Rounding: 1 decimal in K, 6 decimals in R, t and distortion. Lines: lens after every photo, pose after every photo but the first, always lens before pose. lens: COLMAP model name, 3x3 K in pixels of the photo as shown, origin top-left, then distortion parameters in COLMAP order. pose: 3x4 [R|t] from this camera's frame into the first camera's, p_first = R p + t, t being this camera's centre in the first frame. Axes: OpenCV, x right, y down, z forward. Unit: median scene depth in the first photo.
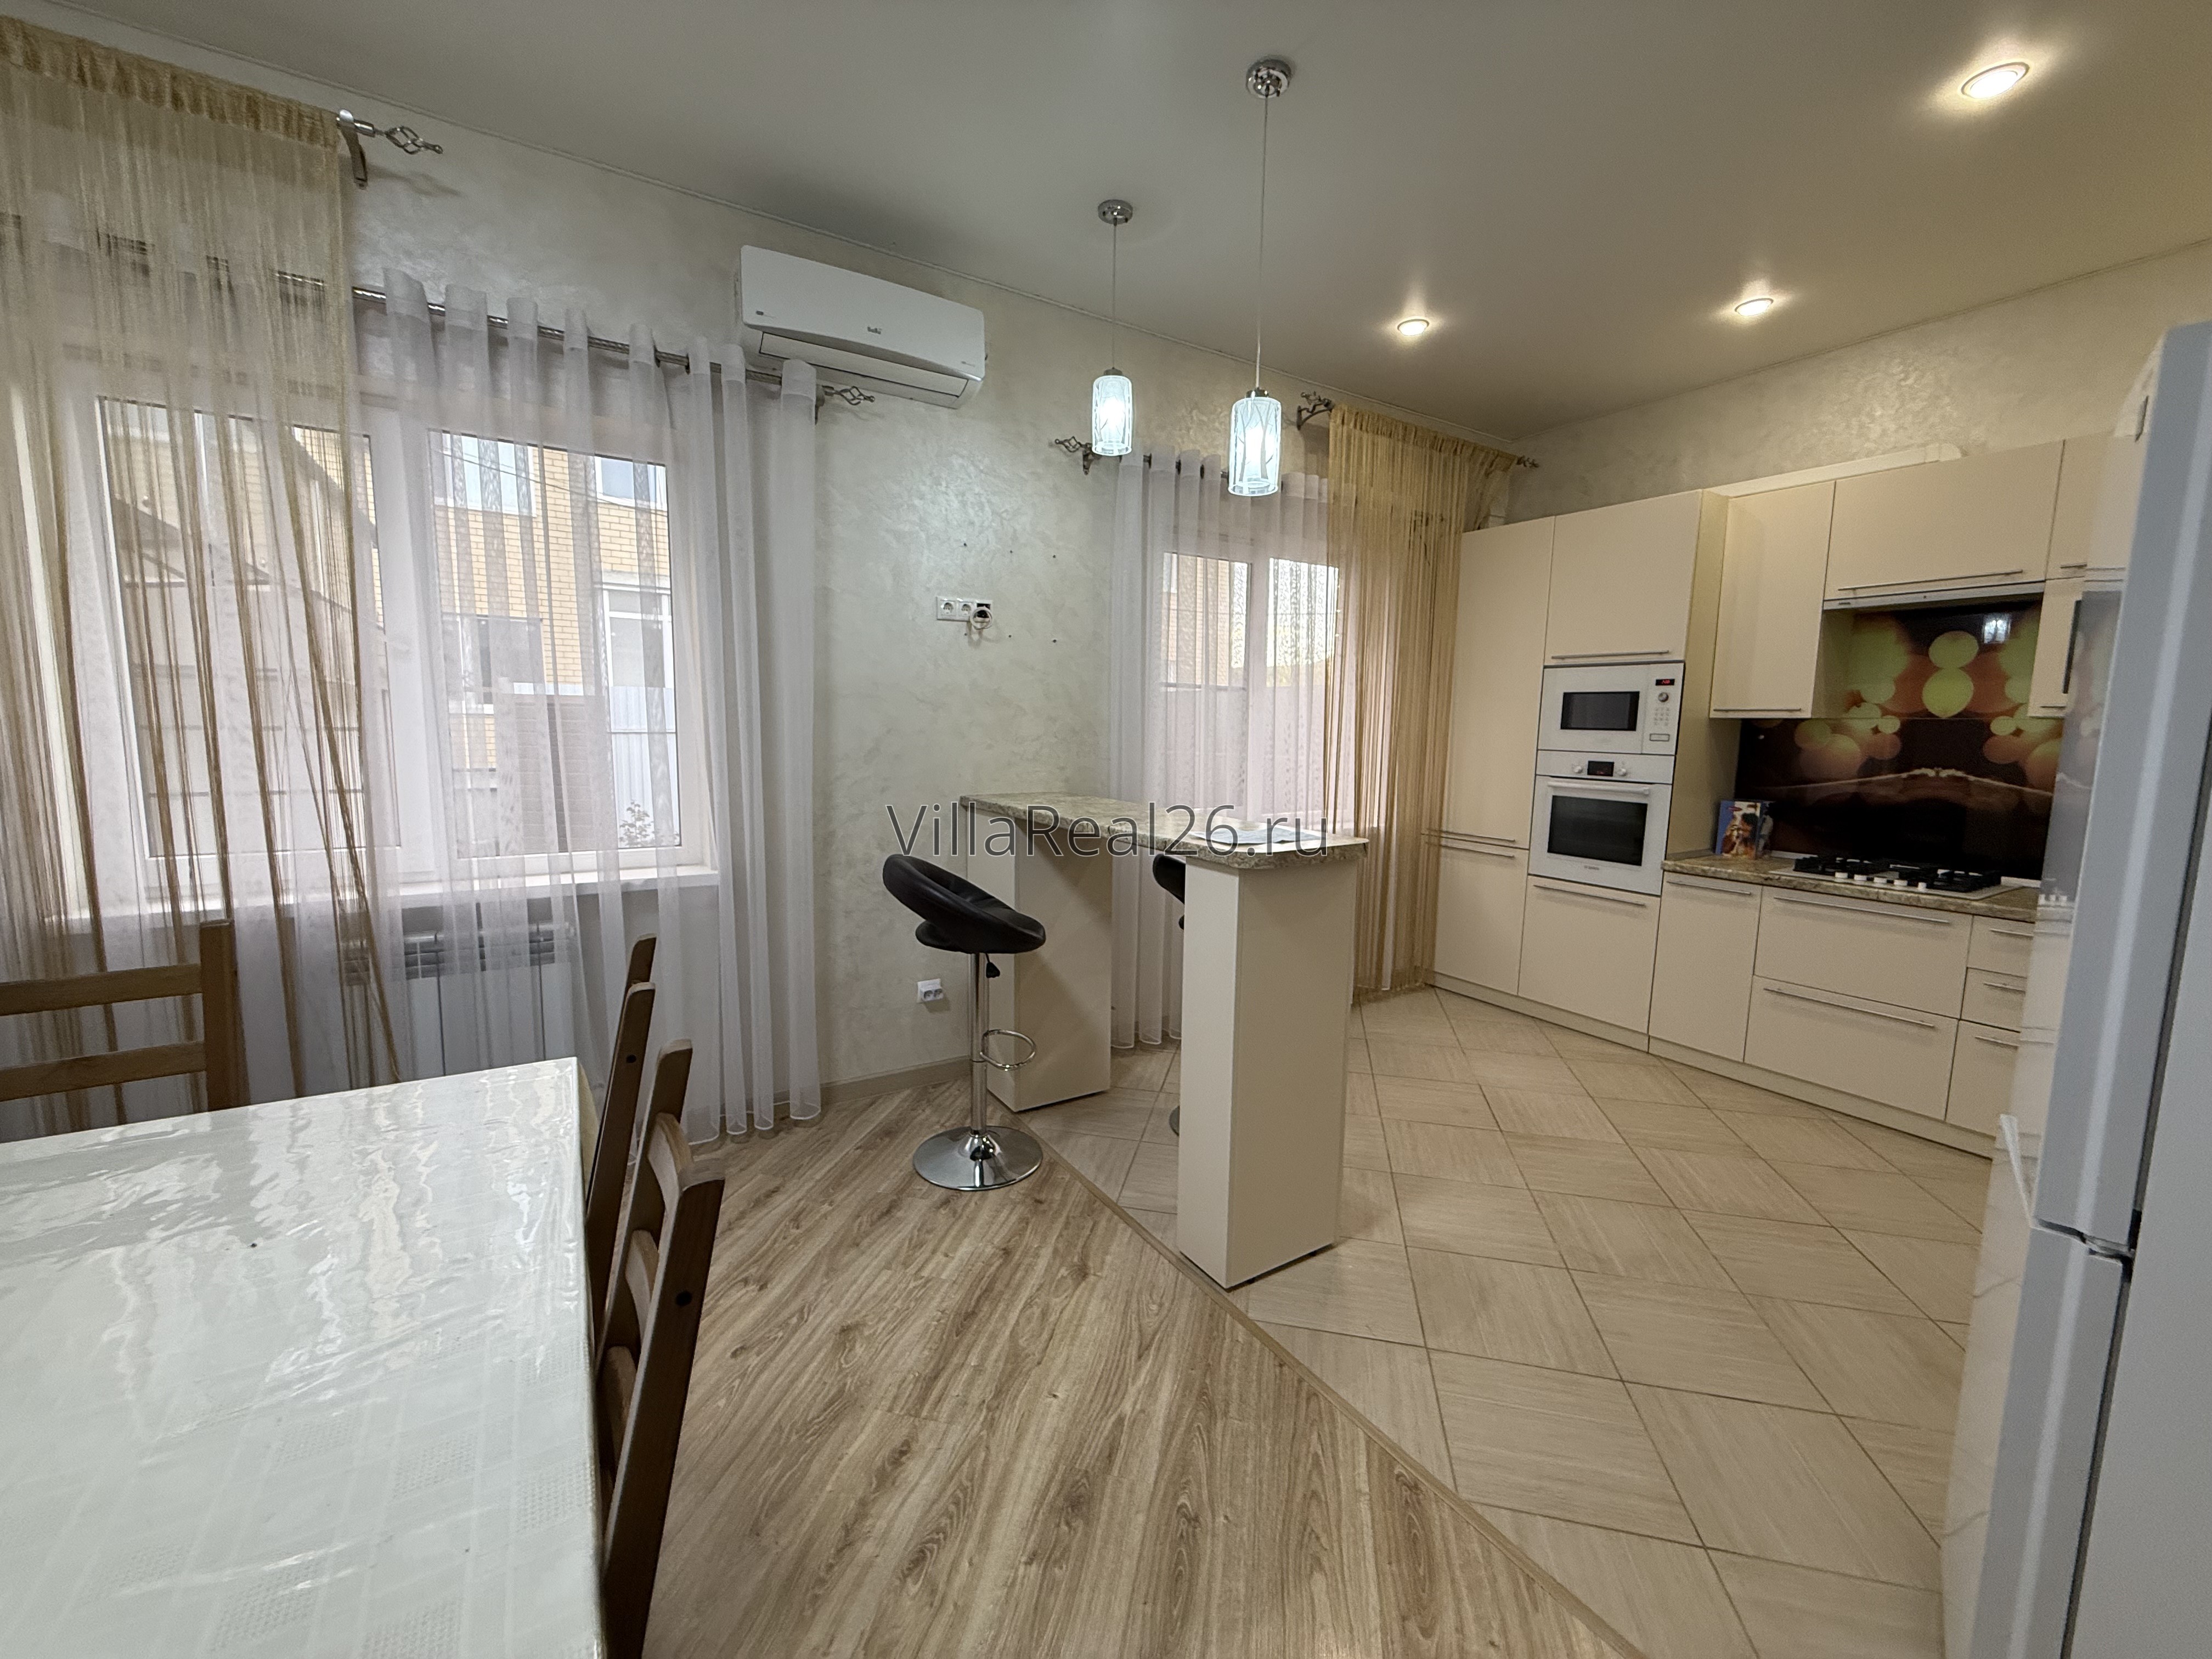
lens RADIAL K [[883.1, 0, 1098.2], [0, 883.1, 827.4], [0, 0, 1]] dist [-0.000945, 0.000413]
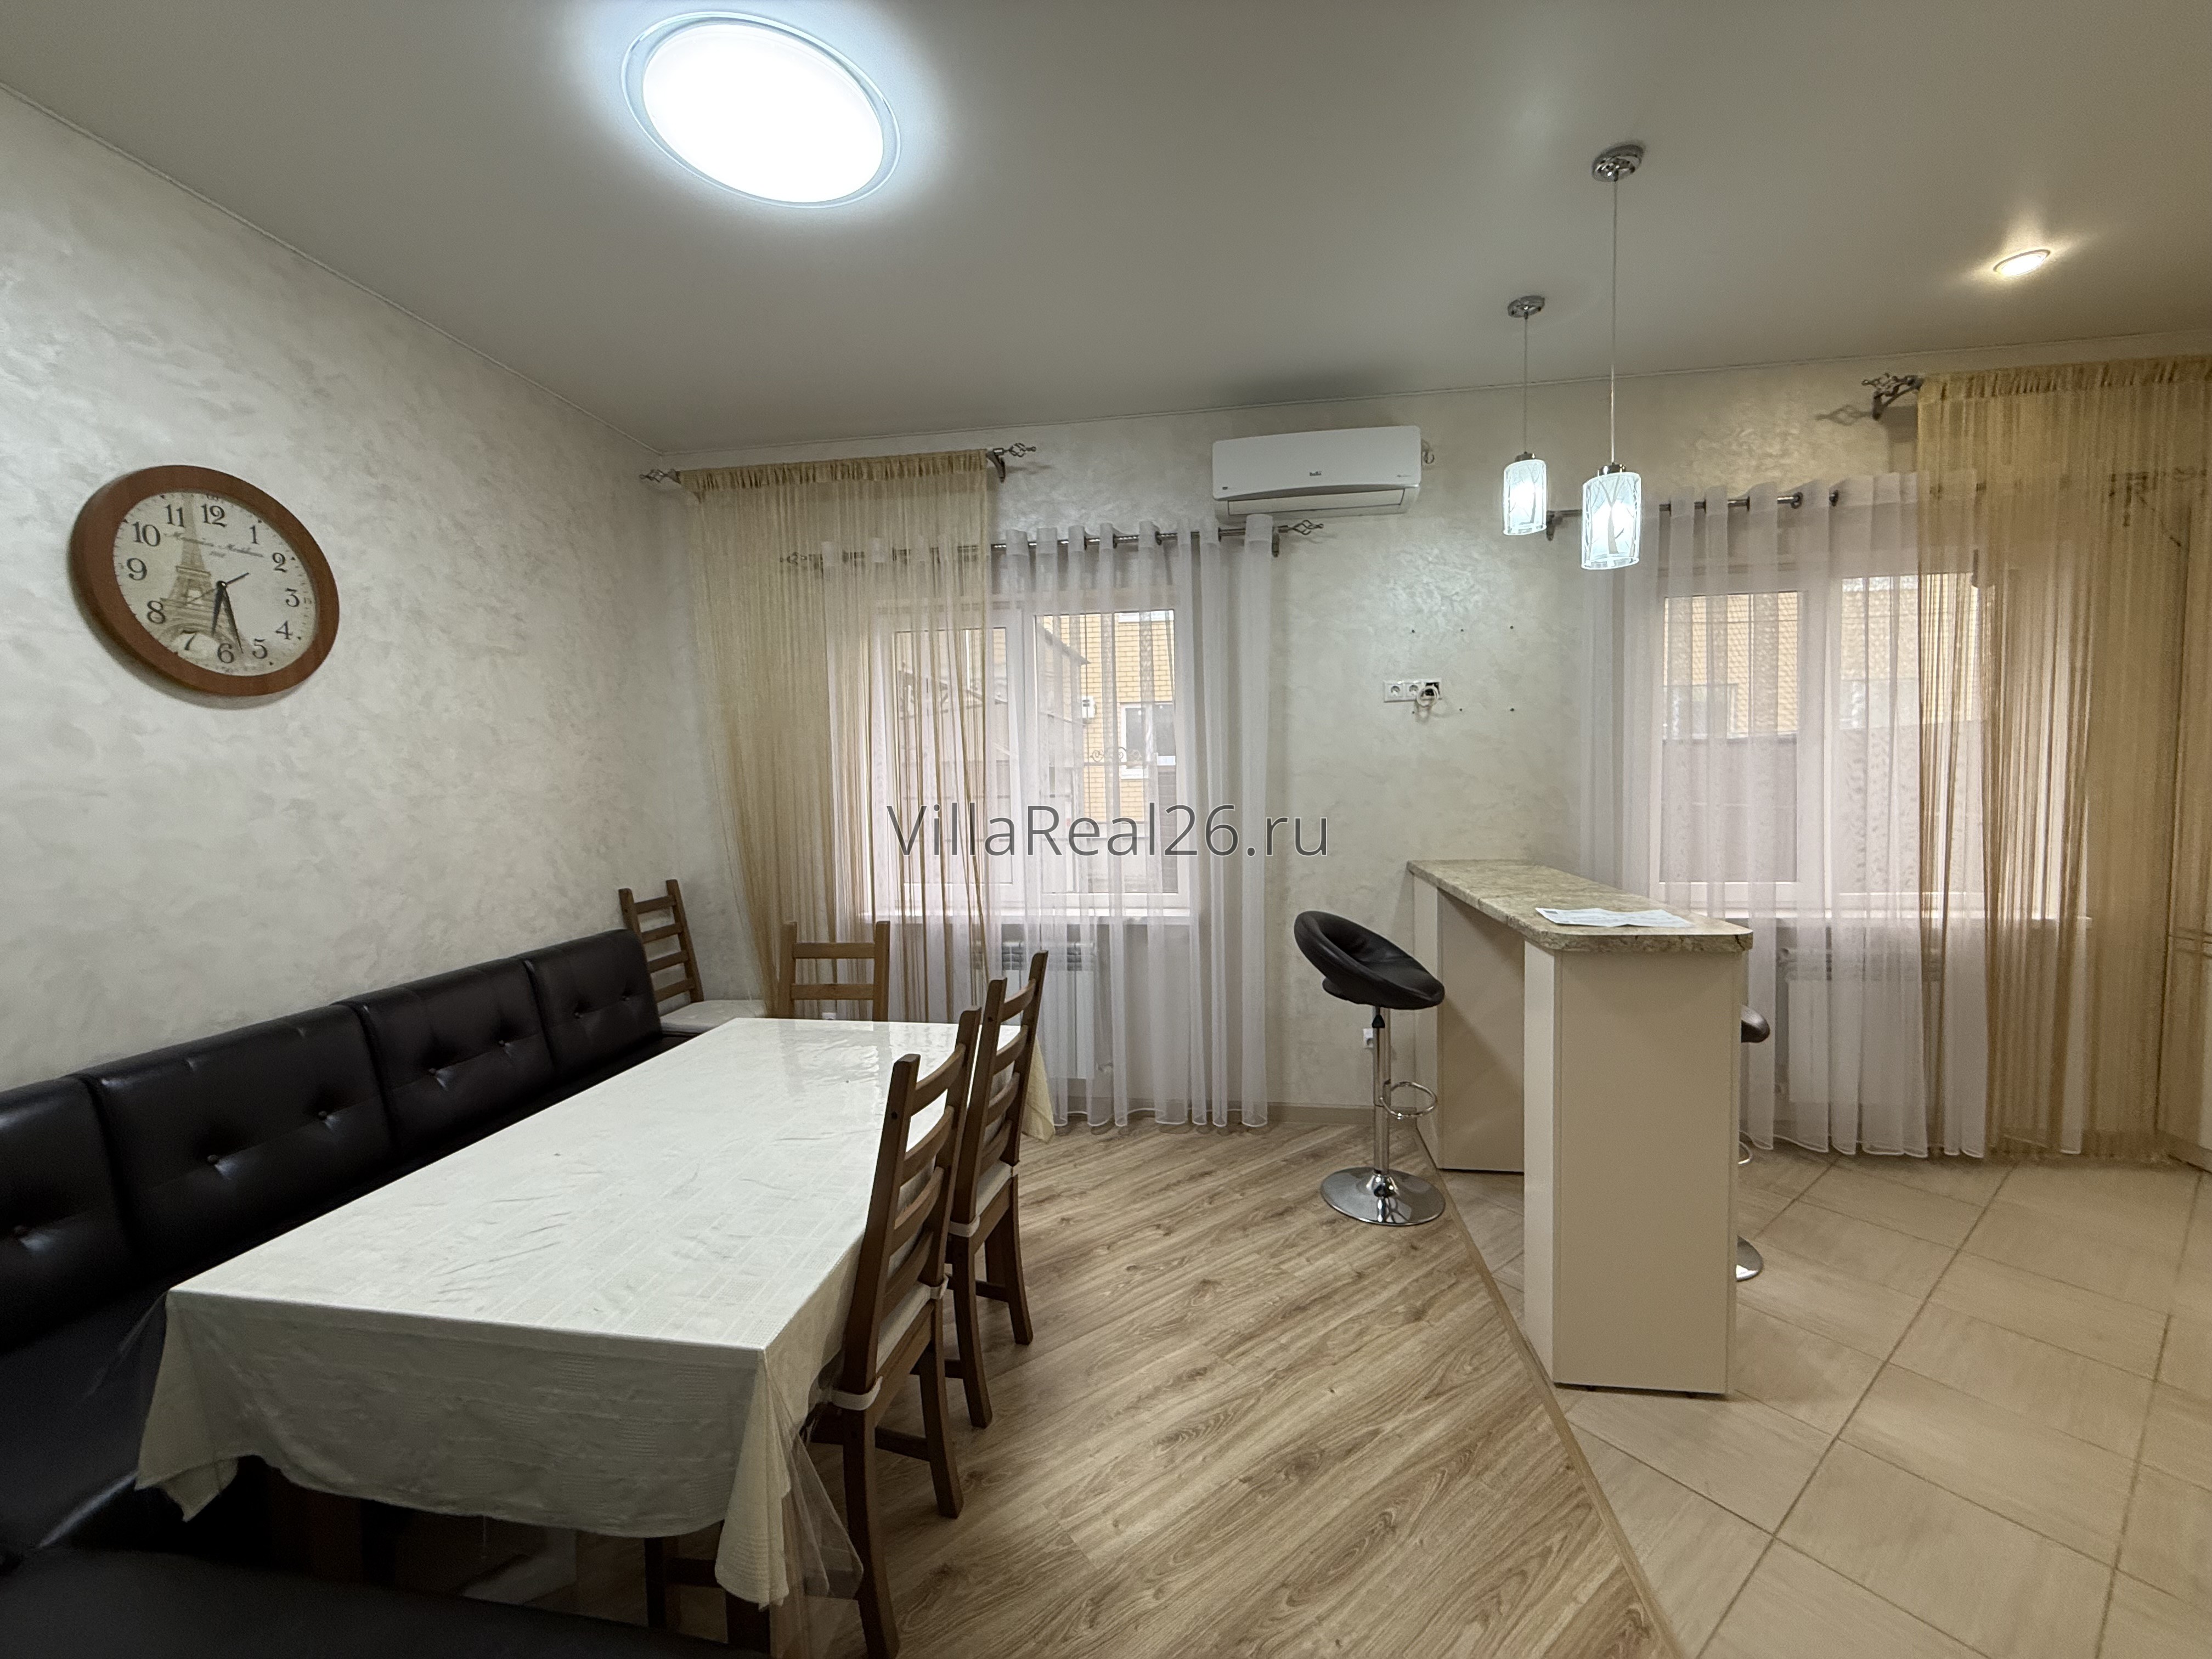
lens RADIAL K [[883.1, 0, 1098.2], [0, 883.1, 827.4], [0, 0, 1]] dist [-0.000945, 0.000413]
pose [[0.759975, 0.008082, -0.649902, 0.313162], [-0.043056, 0.998352, -0.037933, -0.023786], [0.648525, 0.056810, 0.759070, -0.079185]]
